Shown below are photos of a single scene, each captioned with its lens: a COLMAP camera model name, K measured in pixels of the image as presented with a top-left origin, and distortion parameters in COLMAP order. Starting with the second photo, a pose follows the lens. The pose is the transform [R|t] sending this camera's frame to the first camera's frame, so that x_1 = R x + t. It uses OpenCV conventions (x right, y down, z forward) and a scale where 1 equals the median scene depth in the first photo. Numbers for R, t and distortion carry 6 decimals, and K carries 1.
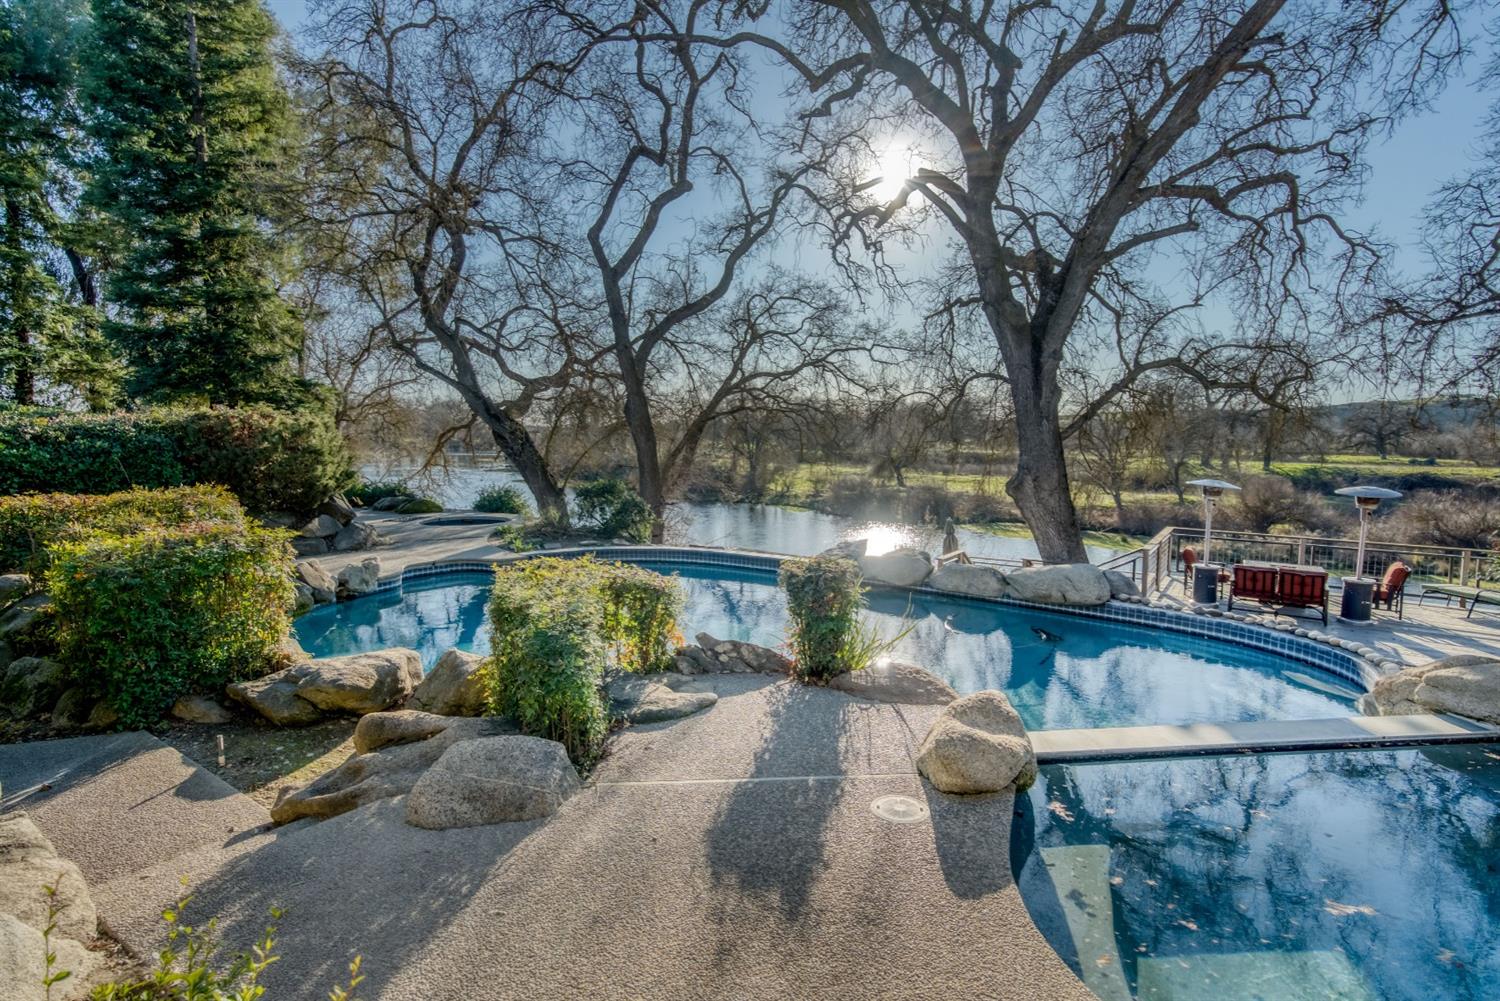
lens RADIAL K [[766.6, 0, 750.5], [0, 766.6, 503.3], [0, 0, 1]] dist [0.018739, 0.000279]
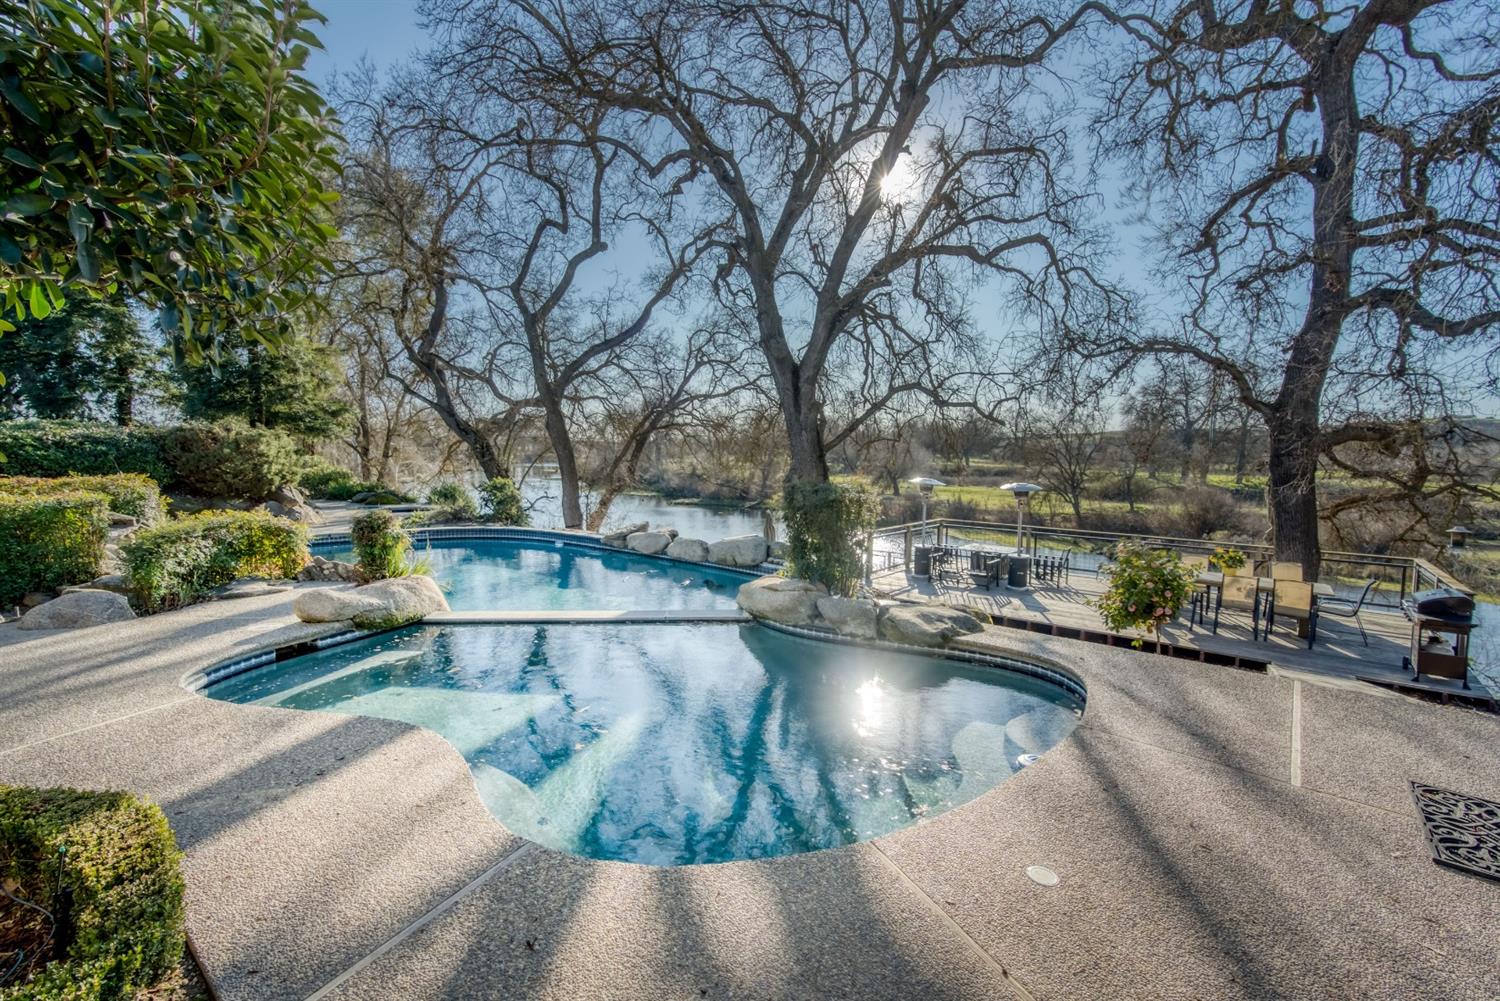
lens RADIAL K [[691.7, 0, 749.5], [0, 691.7, 501.4], [0, 0, 1]] dist [-0.015171, 0.013664]
pose [[0.997579, 0.007434, -0.069146, 0.266977], [-0.008468, 0.999857, -0.014662, 0.018397], [0.069027, 0.015212, 0.997499, -0.109618]]
